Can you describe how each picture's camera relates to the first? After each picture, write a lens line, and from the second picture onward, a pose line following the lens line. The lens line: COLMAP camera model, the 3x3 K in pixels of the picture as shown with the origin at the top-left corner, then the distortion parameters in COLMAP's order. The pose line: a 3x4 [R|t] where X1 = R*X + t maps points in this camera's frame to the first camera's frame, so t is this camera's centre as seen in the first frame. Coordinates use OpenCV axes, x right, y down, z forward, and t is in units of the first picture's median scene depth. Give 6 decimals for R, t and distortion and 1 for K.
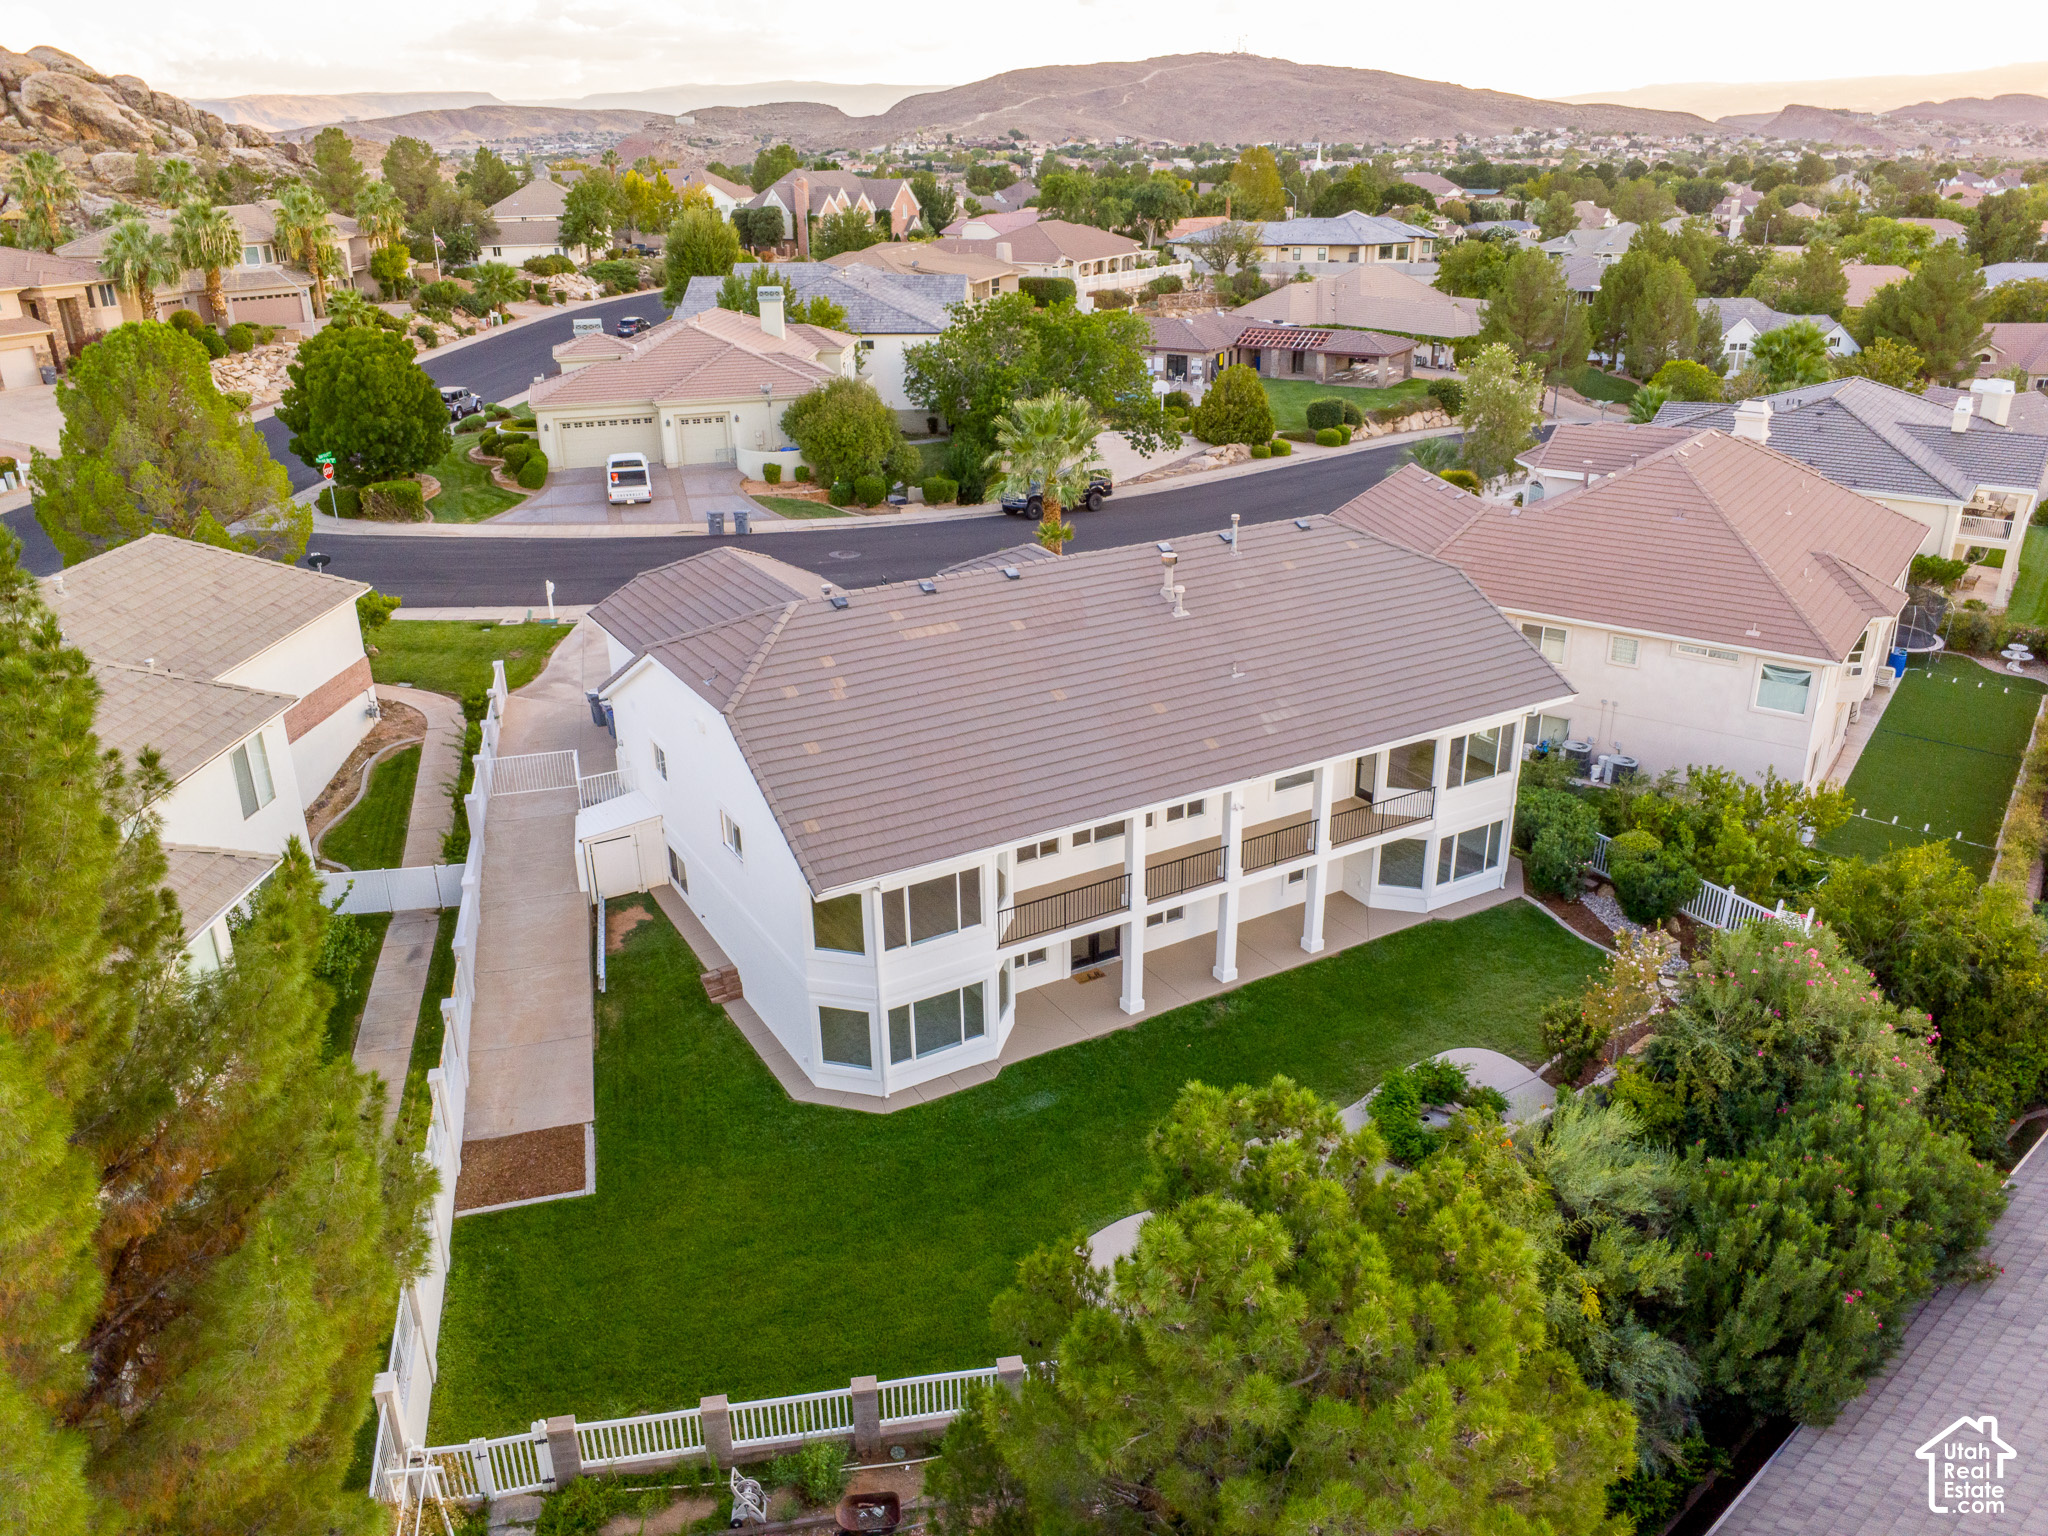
lens RADIAL K [[1521.4, 0, 1032.3], [0, 1521.4, 769.0], [0, 0, 1]] dist [-0.064330, 0.049146]
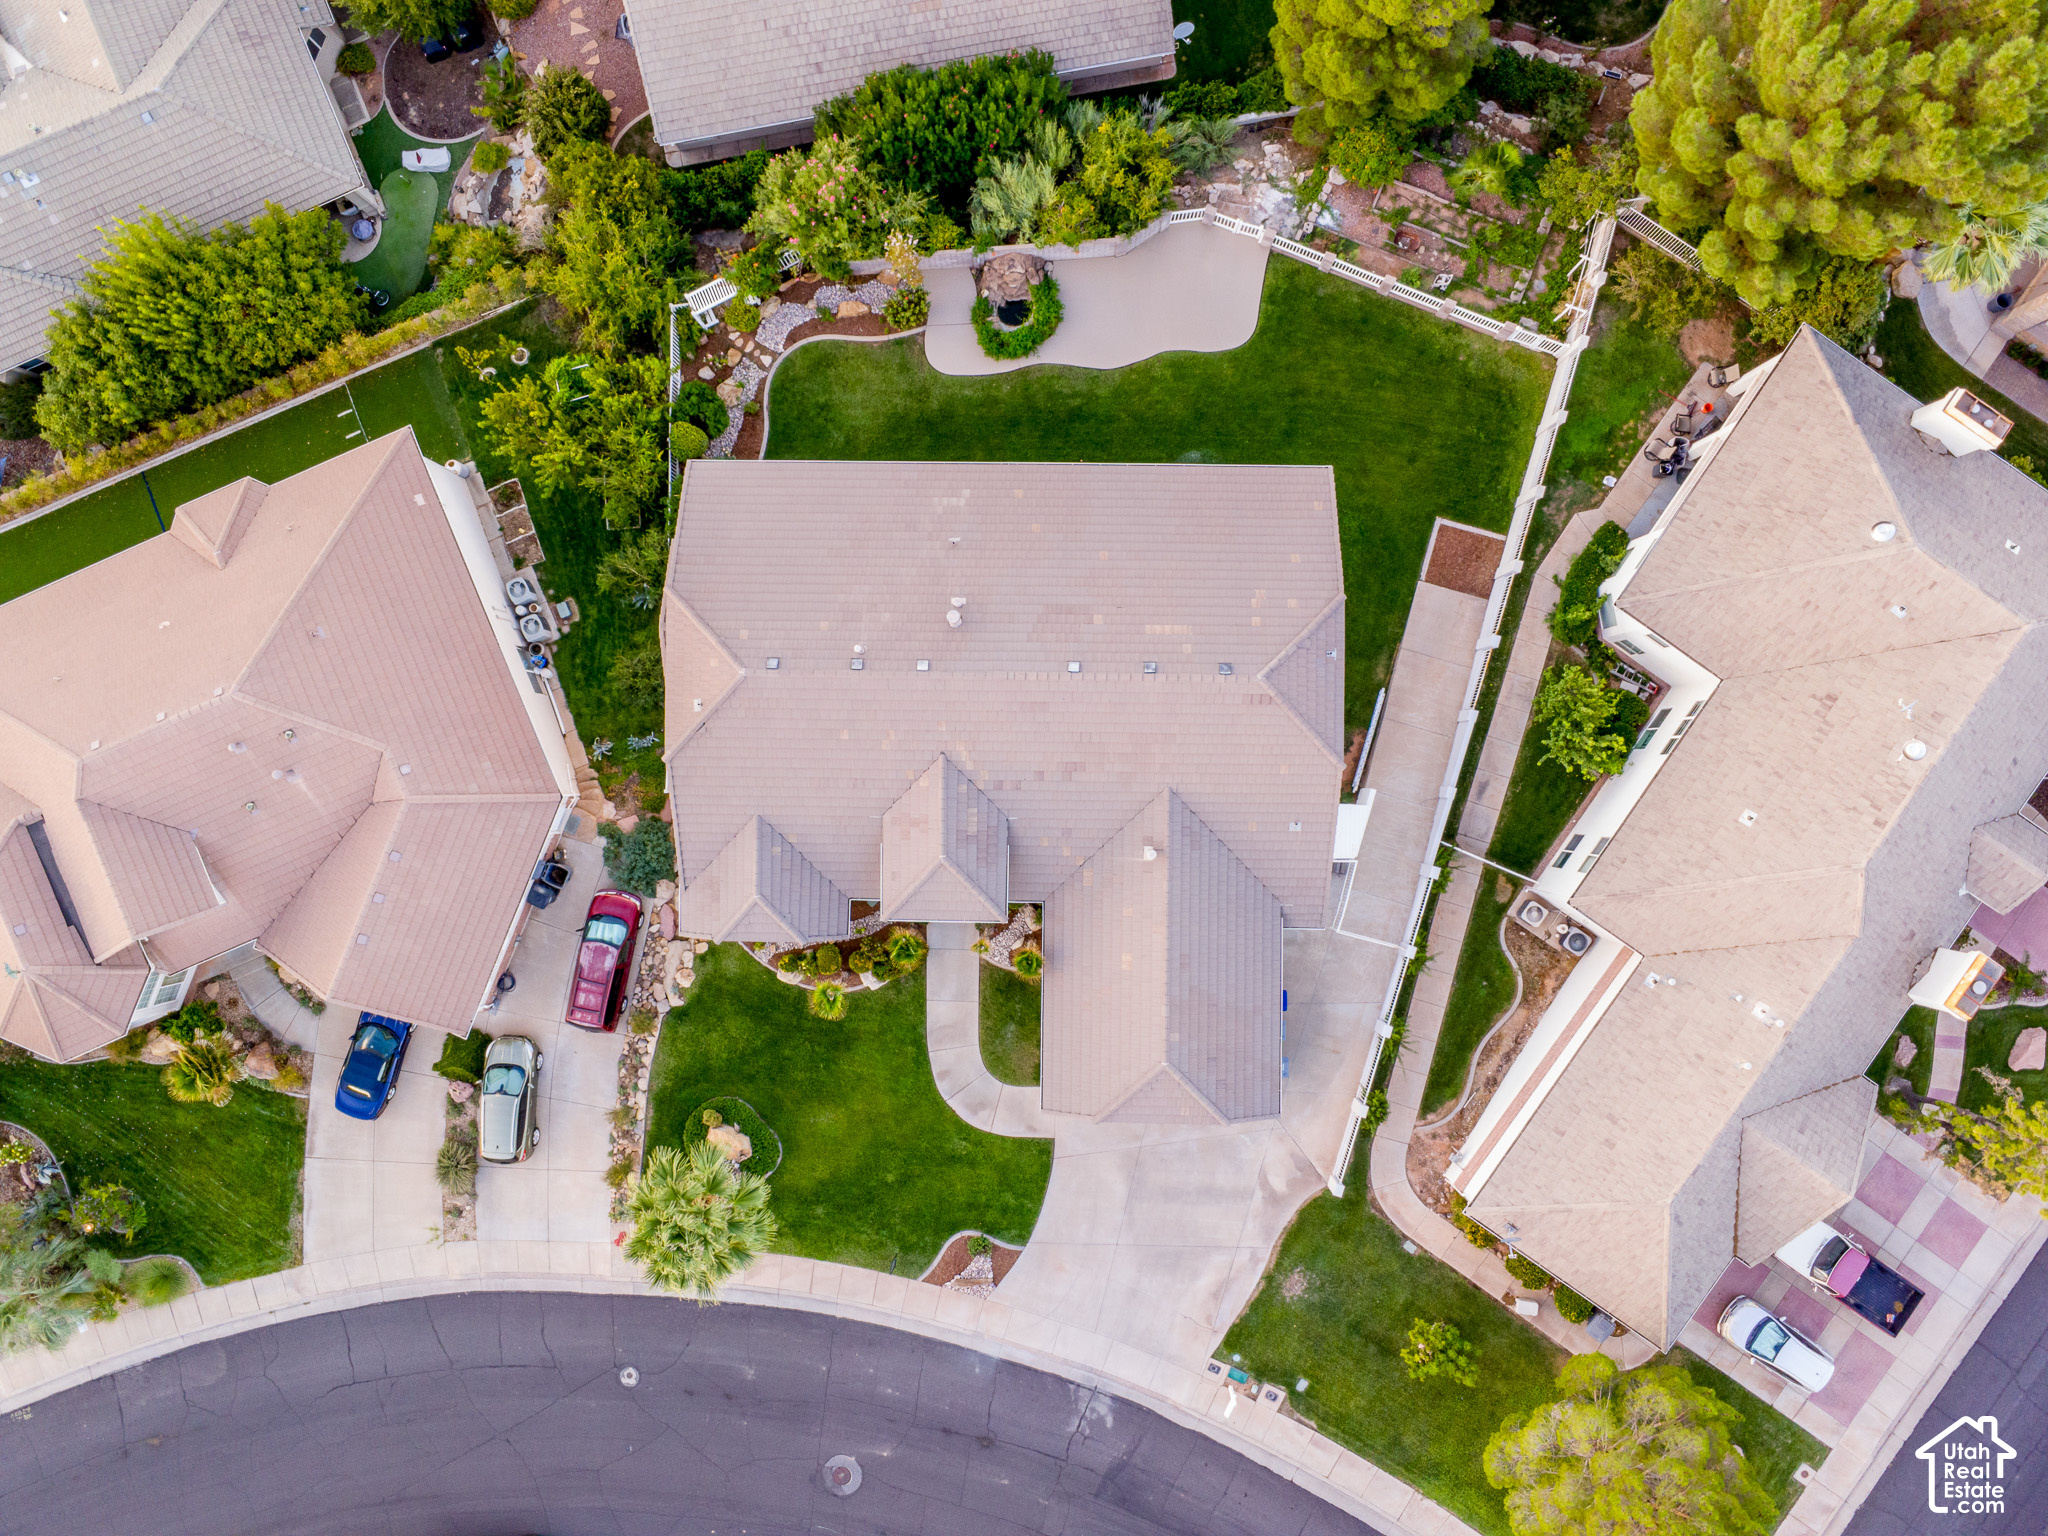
lens RADIAL K [[1521.4, 0, 1032.3], [0, 1521.4, 769.0], [0, 0, 1]] dist [-0.064330, 0.049146]
pose [[-0.851108, -0.523130, 0.044156, -0.060320], [0.231074, -0.297763, 0.926251, -0.949036], [-0.471402, 0.798543, 0.374311, 0.441454]]
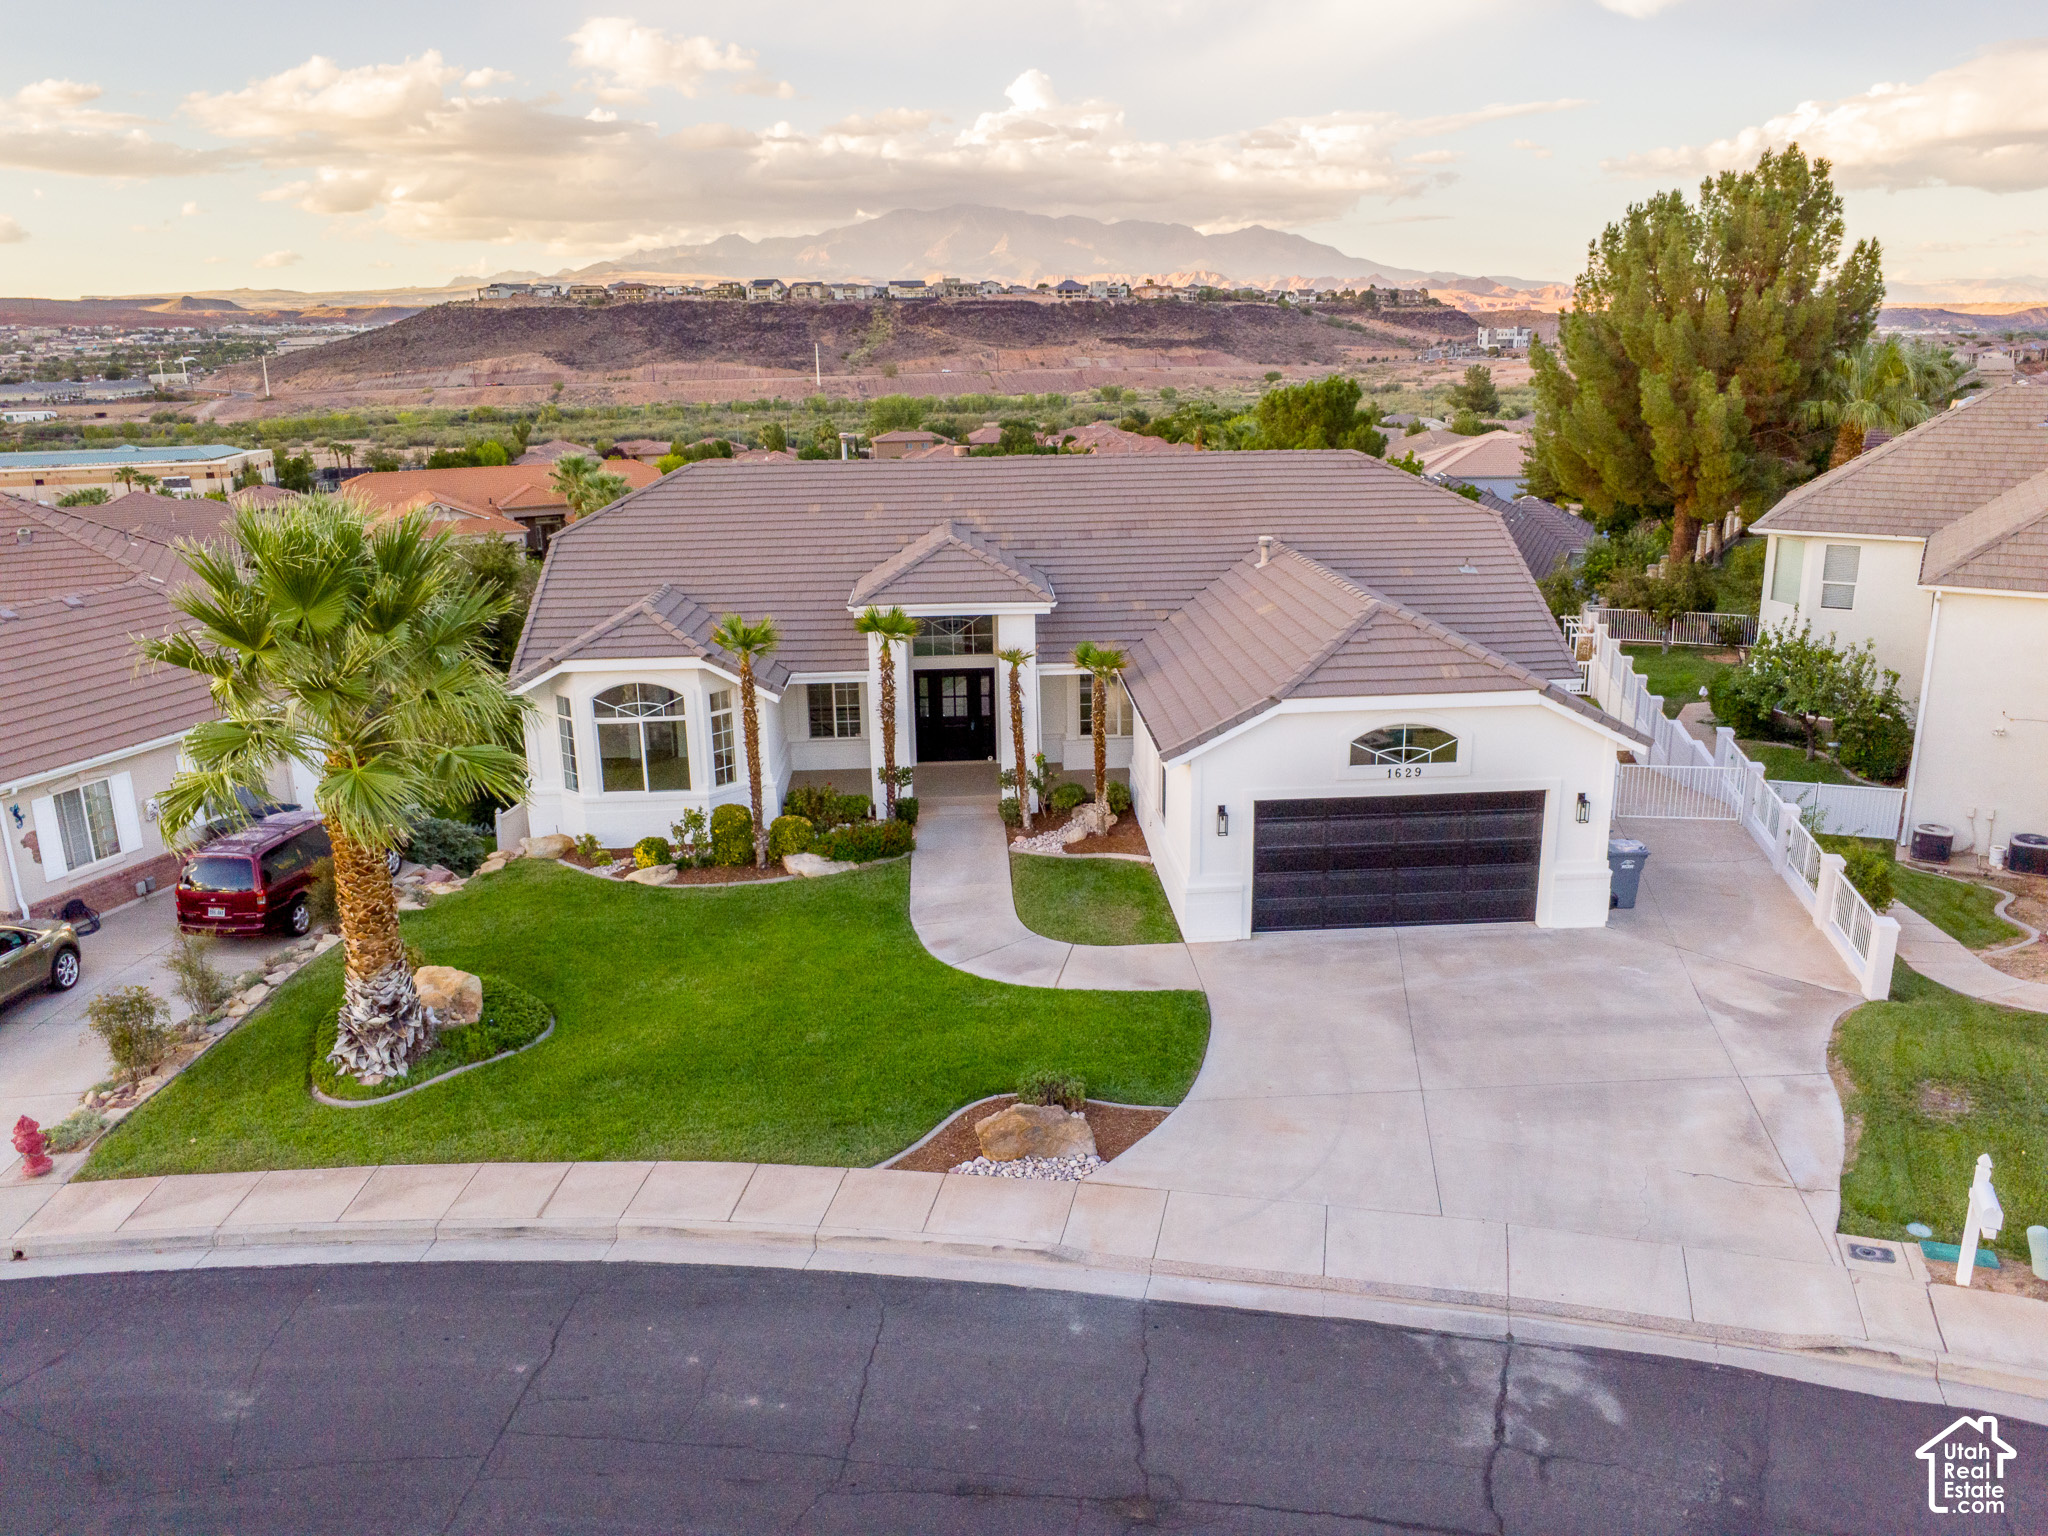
lens RADIAL K [[1521.4, 0, 1032.3], [0, 1521.4, 769.0], [0, 0, 1]] dist [-0.064330, 0.049146]
pose [[-0.884046, -0.092647, 0.458126, -0.327103], [0.209240, 0.798010, 0.565154, -0.345190], [-0.417949, 0.595480, -0.686092, 1.359881]]
